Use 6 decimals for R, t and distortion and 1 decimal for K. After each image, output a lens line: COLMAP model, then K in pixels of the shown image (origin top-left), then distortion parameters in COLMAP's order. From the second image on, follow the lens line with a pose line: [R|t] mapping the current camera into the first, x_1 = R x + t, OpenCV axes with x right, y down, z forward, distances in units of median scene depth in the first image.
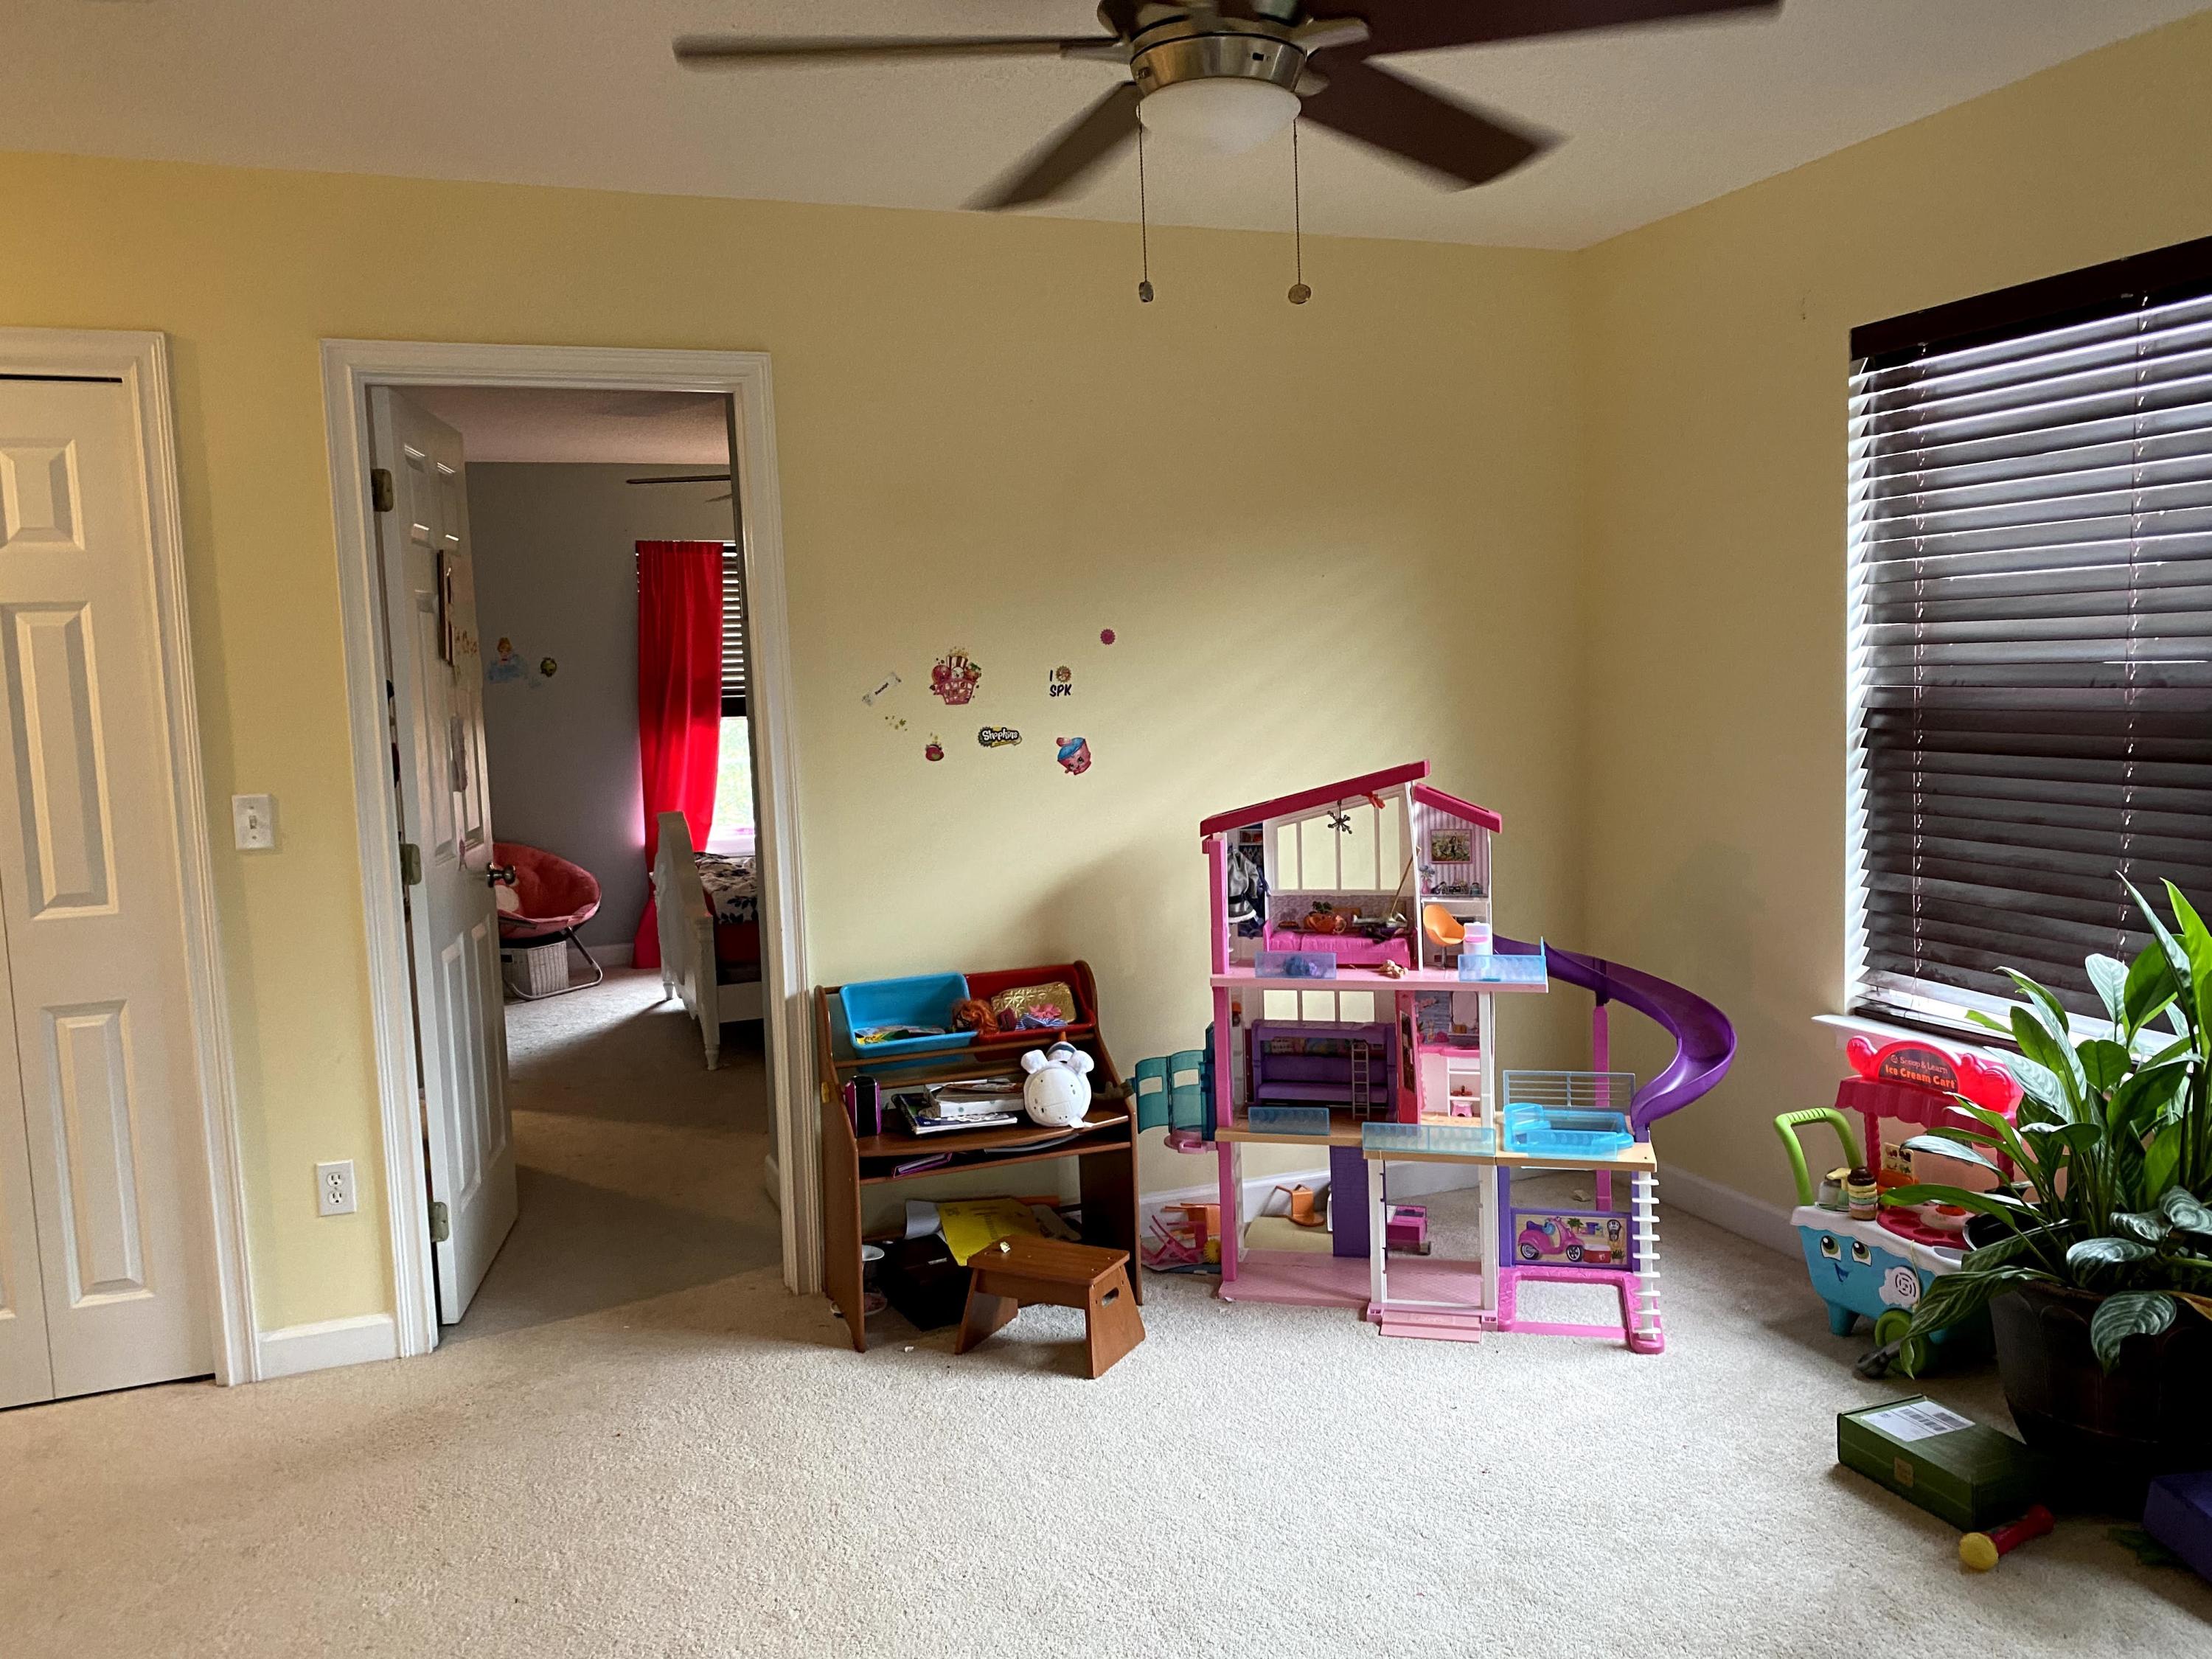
lens RADIAL K [[1680.0, 0, 1142.2], [0, 1680.0, 828.8], [0, 0, 1]] dist [0.130283, -0.181002]
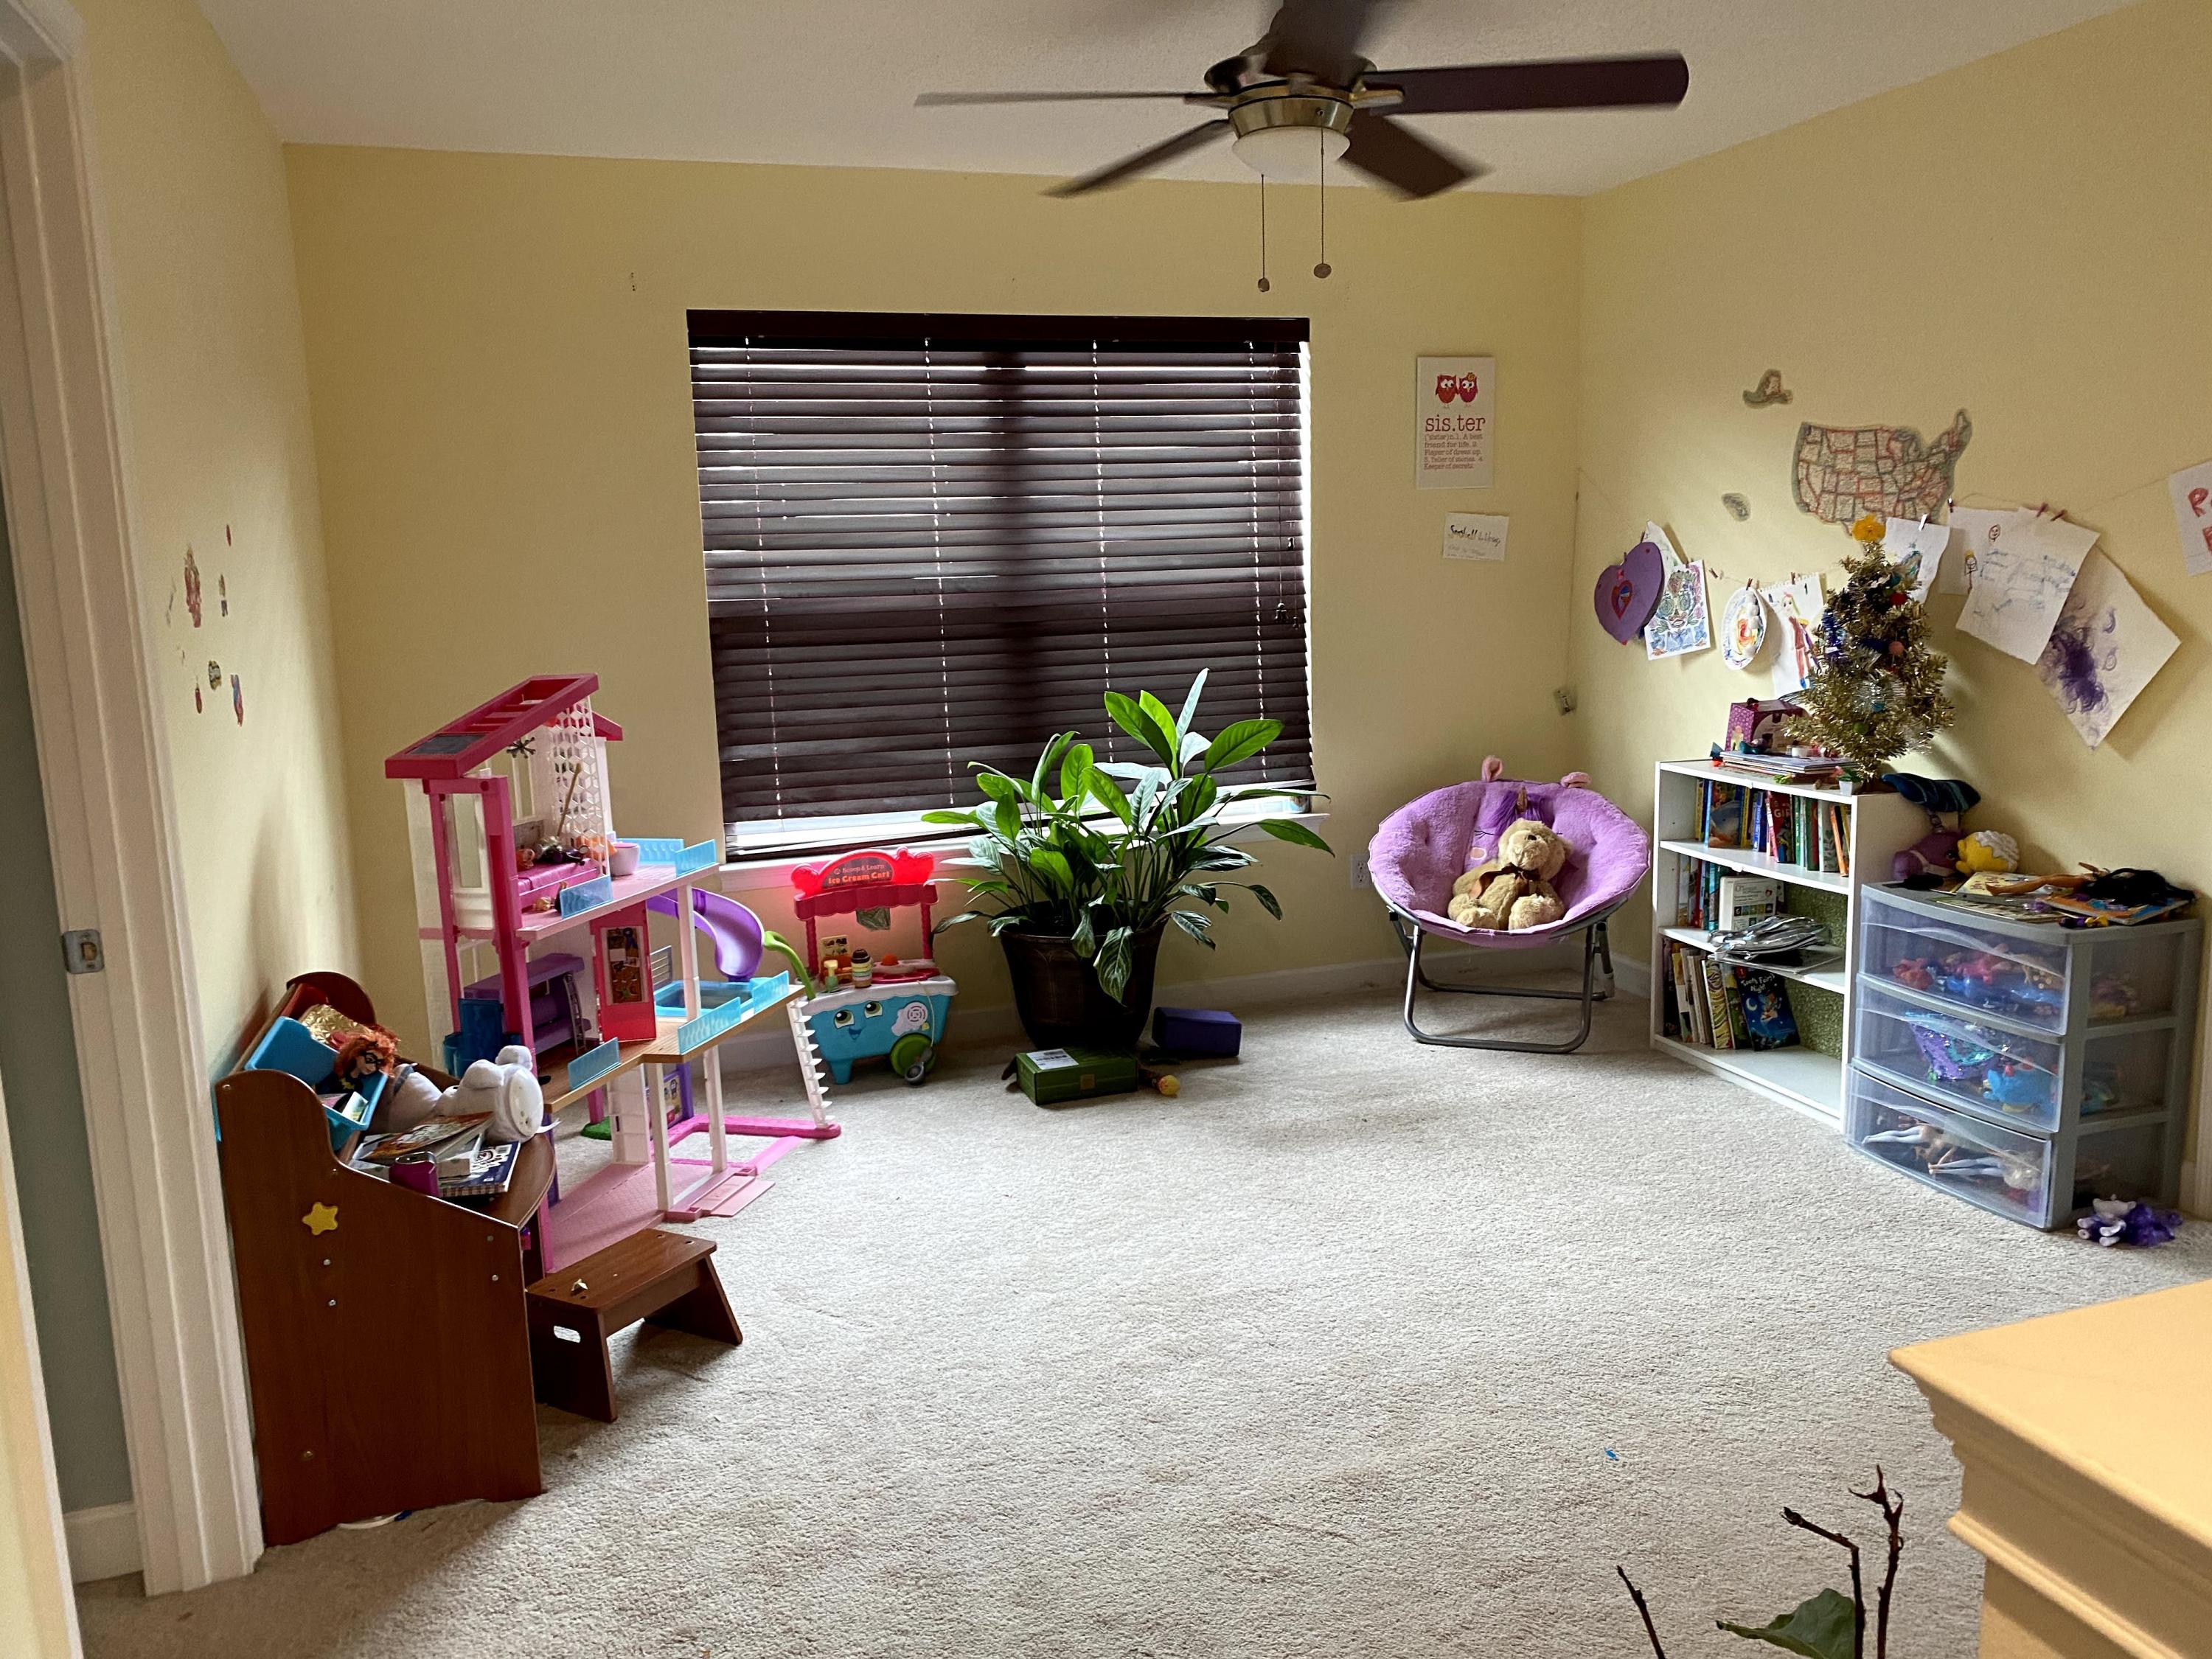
lens RADIAL K [[1680.0, 0, 1142.2], [0, 1680.0, 828.8], [0, 0, 1]] dist [0.130283, -0.181002]
pose [[0.040410, -0.132822, 0.990316, -0.875349], [0.123306, 0.984212, 0.126972, -0.039792], [-0.991546, 0.116981, 0.056150, 0.679350]]
